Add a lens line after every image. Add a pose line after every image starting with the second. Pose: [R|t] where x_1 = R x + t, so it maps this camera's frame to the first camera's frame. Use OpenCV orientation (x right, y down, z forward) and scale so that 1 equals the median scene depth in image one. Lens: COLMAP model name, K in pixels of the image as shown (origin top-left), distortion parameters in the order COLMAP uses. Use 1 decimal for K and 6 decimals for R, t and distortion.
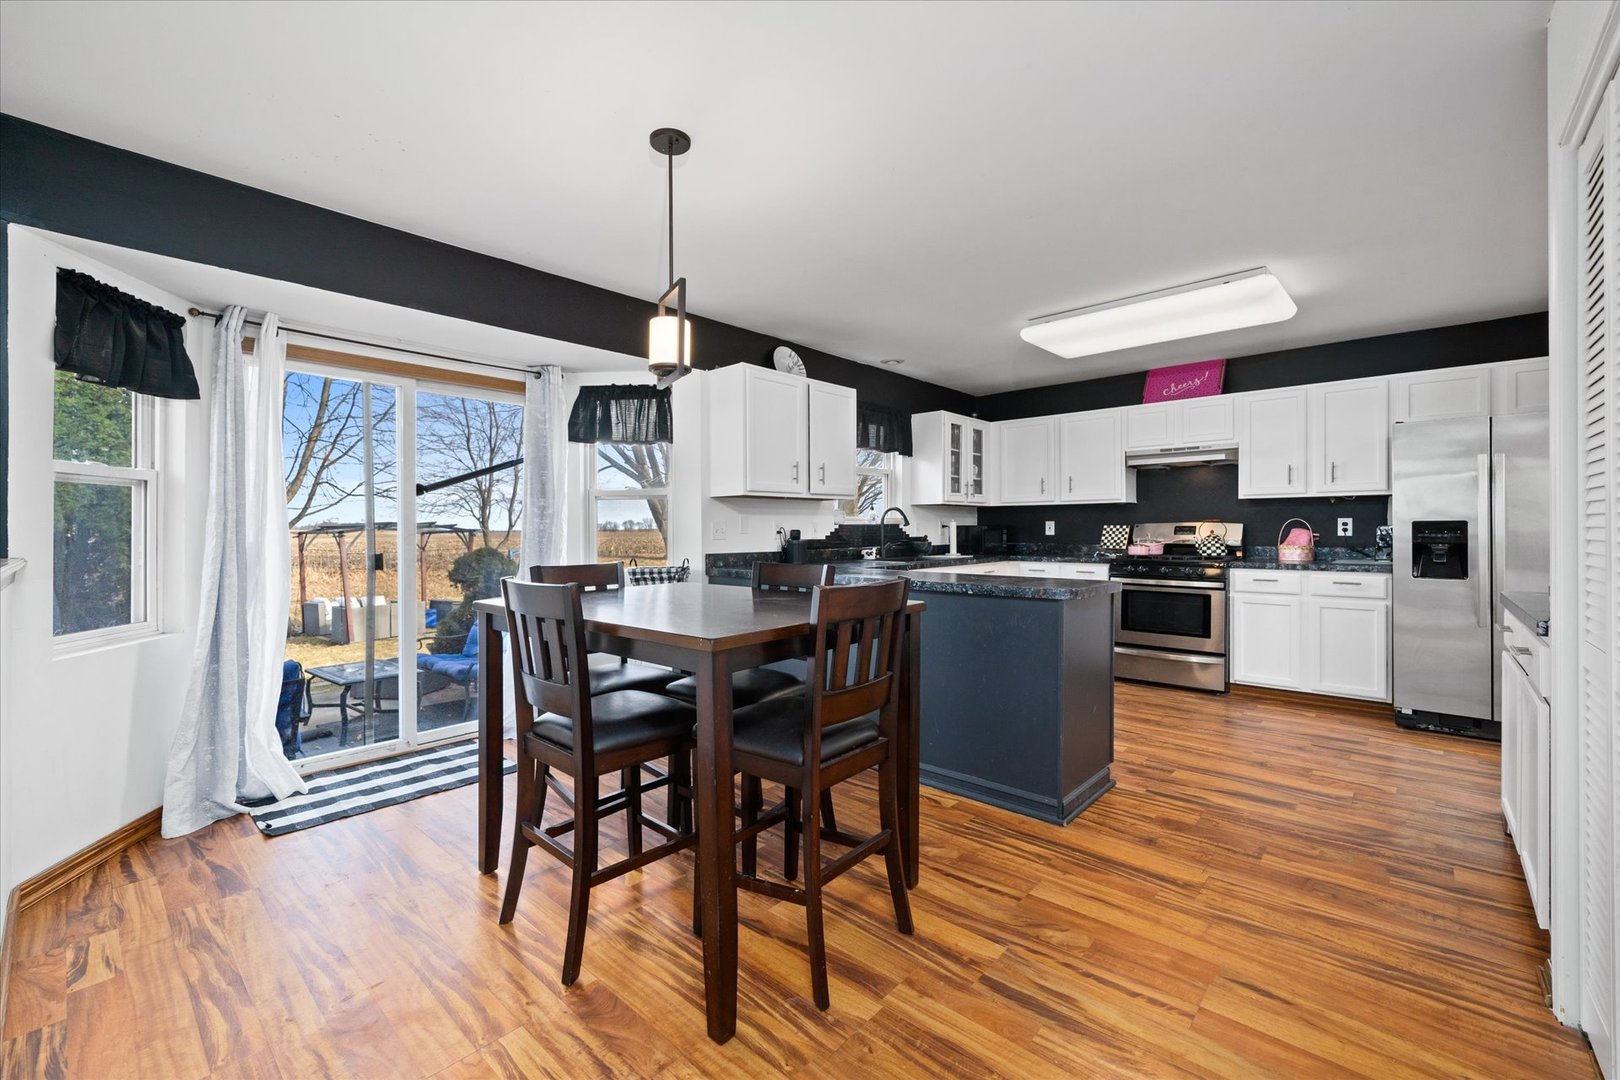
lens RADIAL K [[666.7, 0, 805.4], [0, 666.7, 536.2], [0, 0, 1]] dist [0.001550, -0.000828]
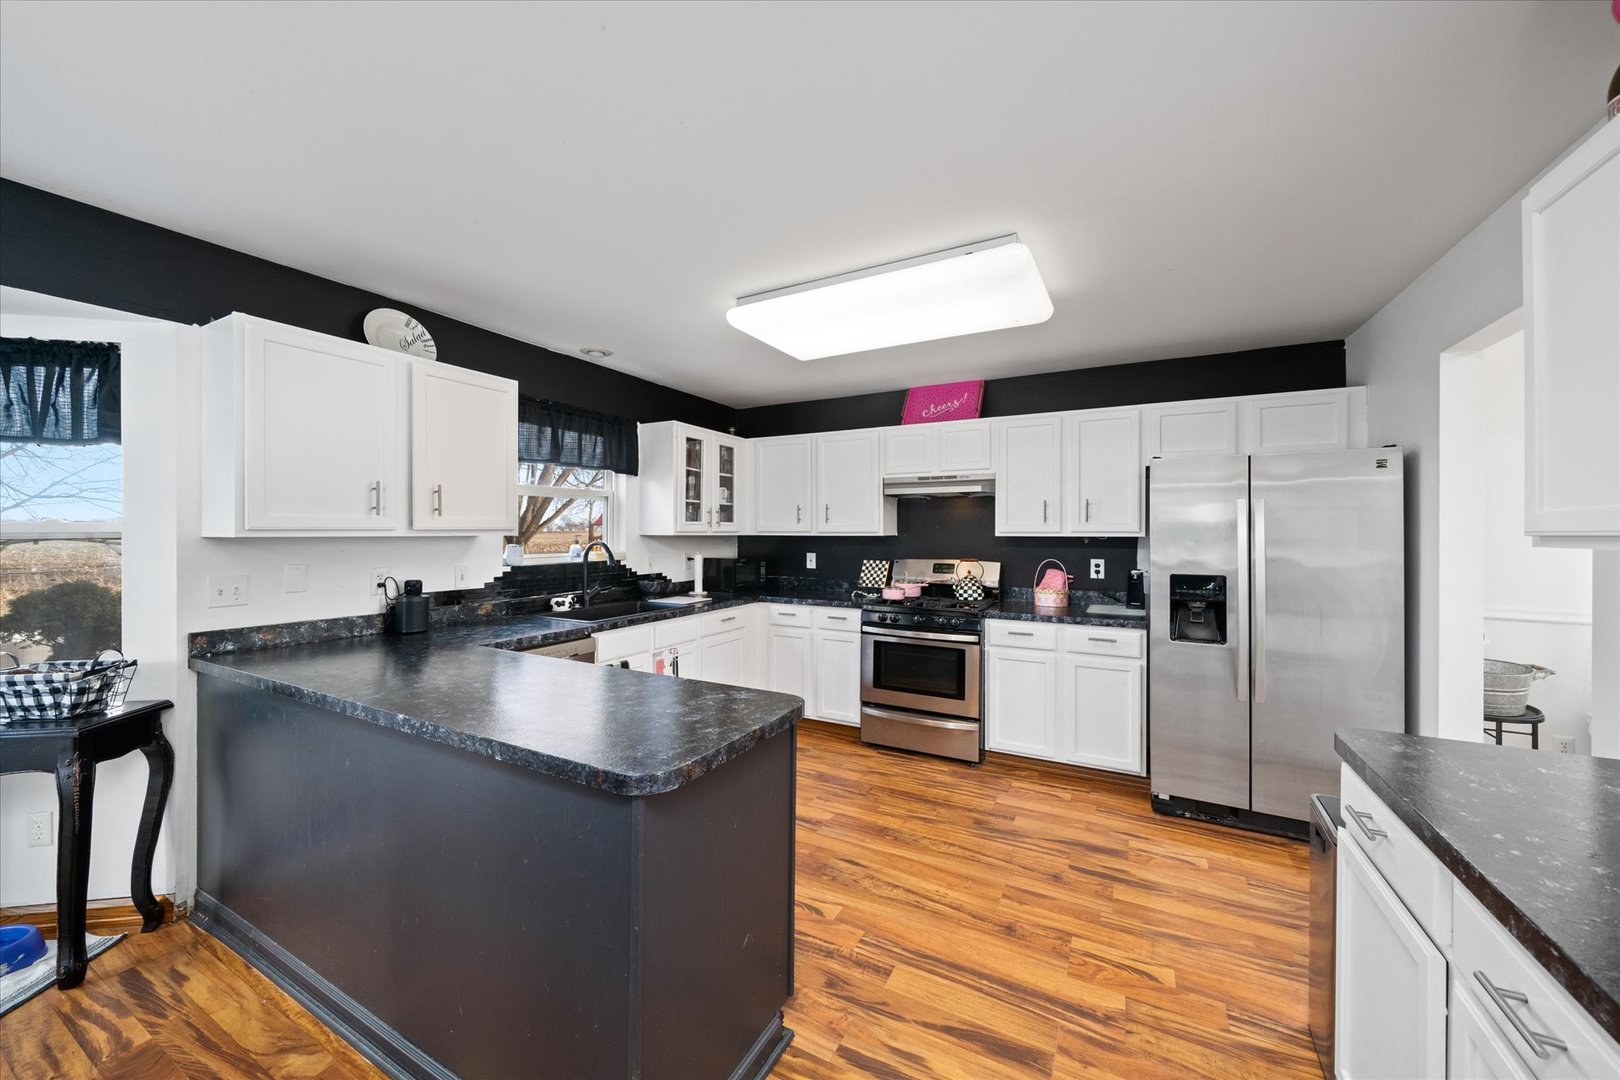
lens RADIAL K [[589.2, 0, 812.7], [0, 589.2, 535.7], [0, 0, 1]] dist [-0.003297, 0.000005]
pose [[0.968588, 0.006197, 0.248592, 0.226795], [-0.004308, 0.999958, -0.008142, -0.051145], [-0.248632, 0.006815, 0.968574, 0.311720]]
